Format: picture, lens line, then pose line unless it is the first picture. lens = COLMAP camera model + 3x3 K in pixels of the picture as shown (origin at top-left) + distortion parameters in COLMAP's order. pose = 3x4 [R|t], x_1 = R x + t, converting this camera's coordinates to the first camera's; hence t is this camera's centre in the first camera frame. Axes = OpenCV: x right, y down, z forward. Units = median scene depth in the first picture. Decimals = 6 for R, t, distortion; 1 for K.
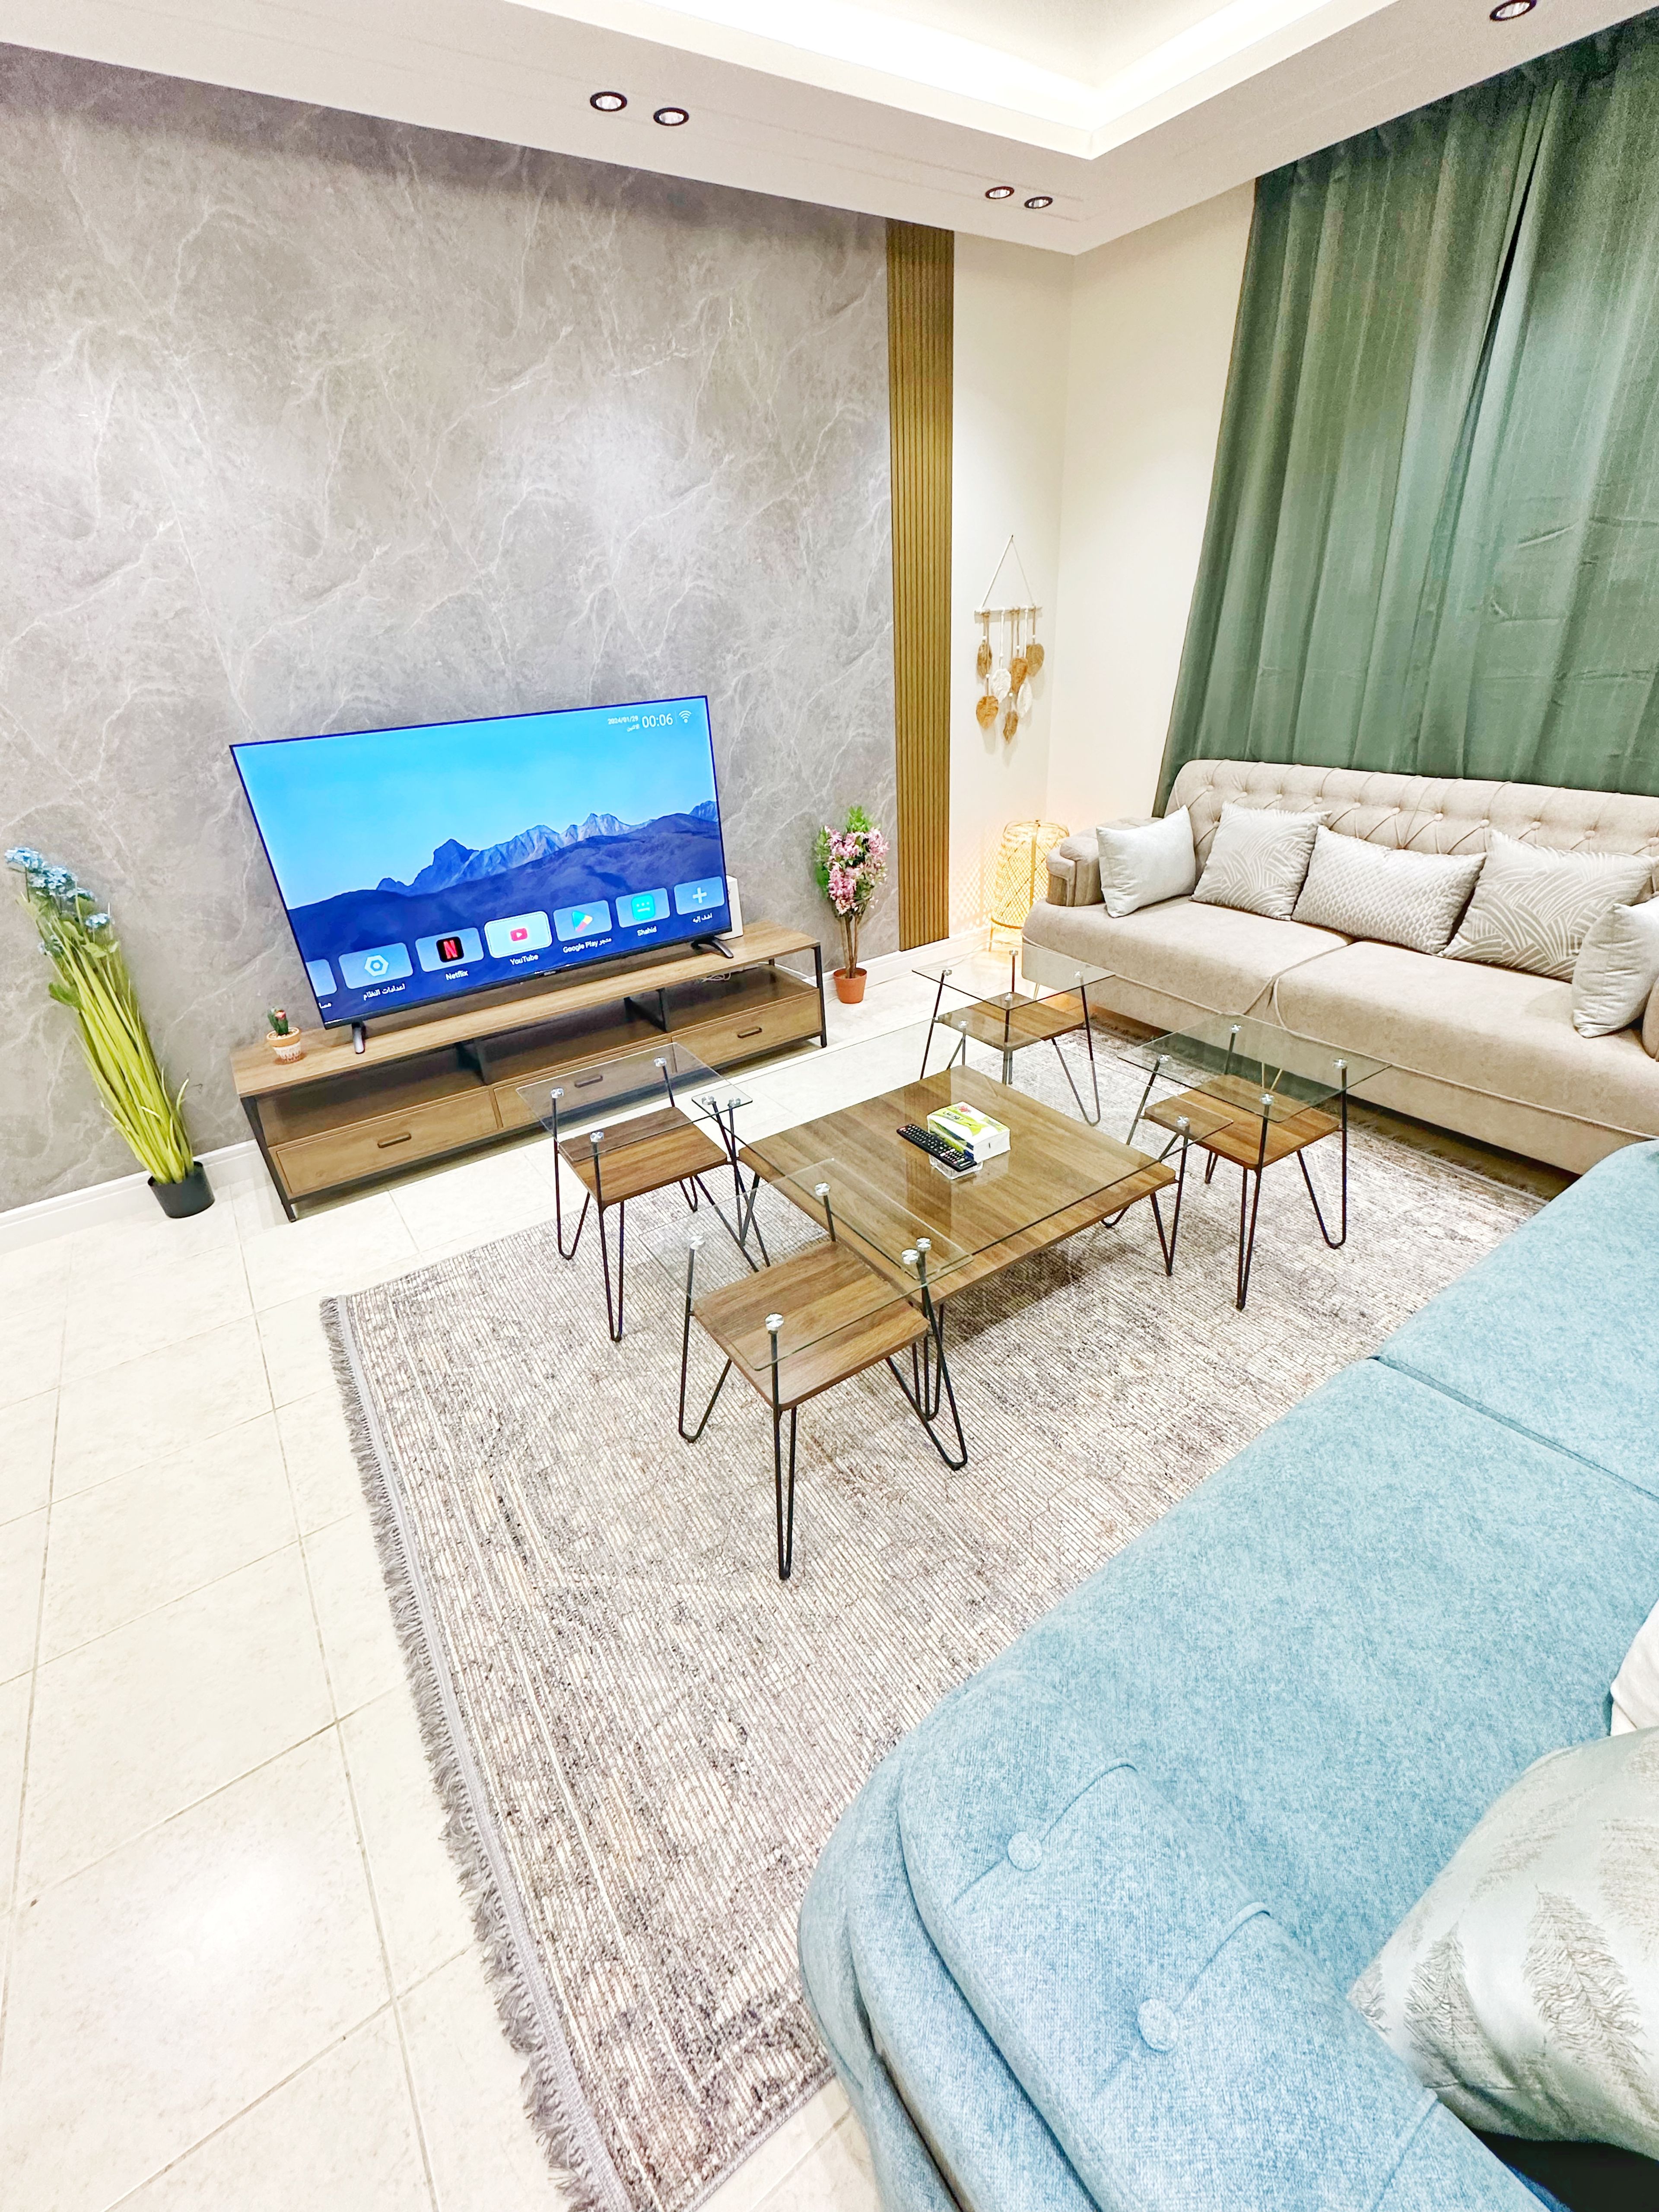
lens RADIAL K [[911.1, 0, 836.0], [0, 911.1, 1100.9], [0, 0, 1]] dist [-0.000746, -0.000301]
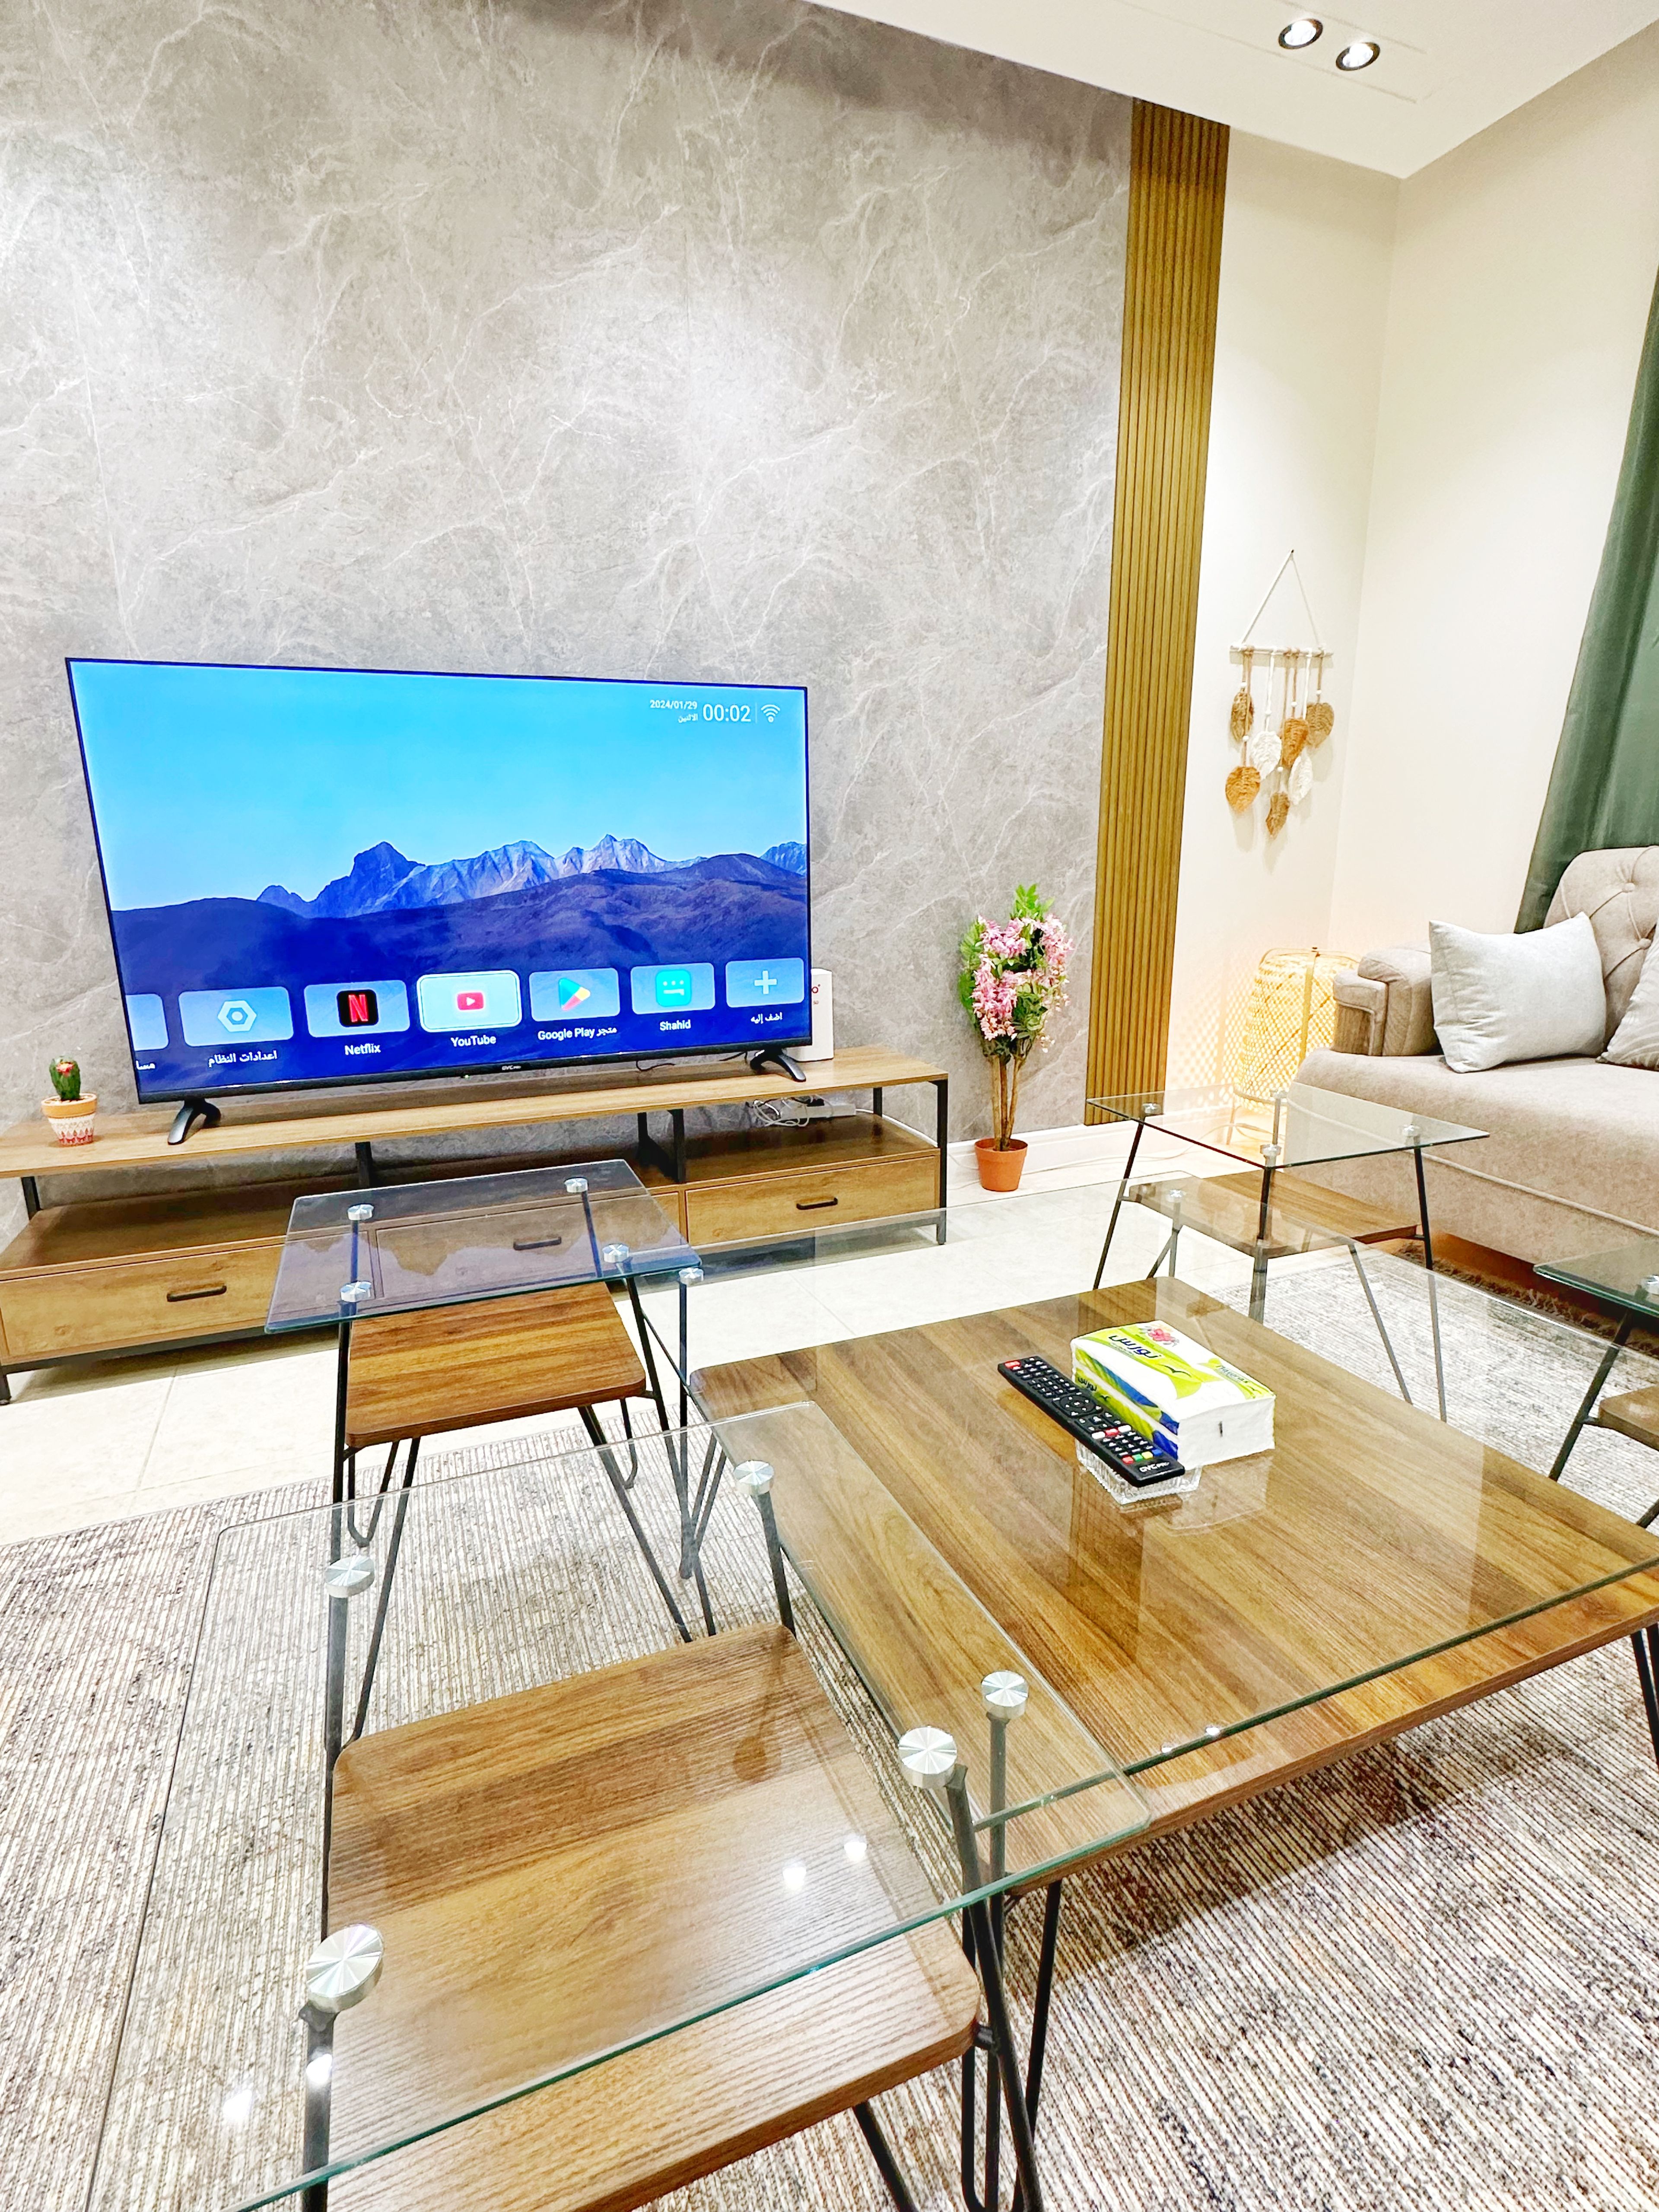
lens RADIAL K [[1090.1, 0, 824.5], [0, 1090.1, 1105.7], [0, 0, 1]] dist [-0.002639, 0.000674]
pose [[0.977904, 0.089238, -0.189052, 0.052365], [-0.130437, 0.967152, -0.218183, 0.025933], [0.163372, 0.238021, 0.957421, 0.331004]]
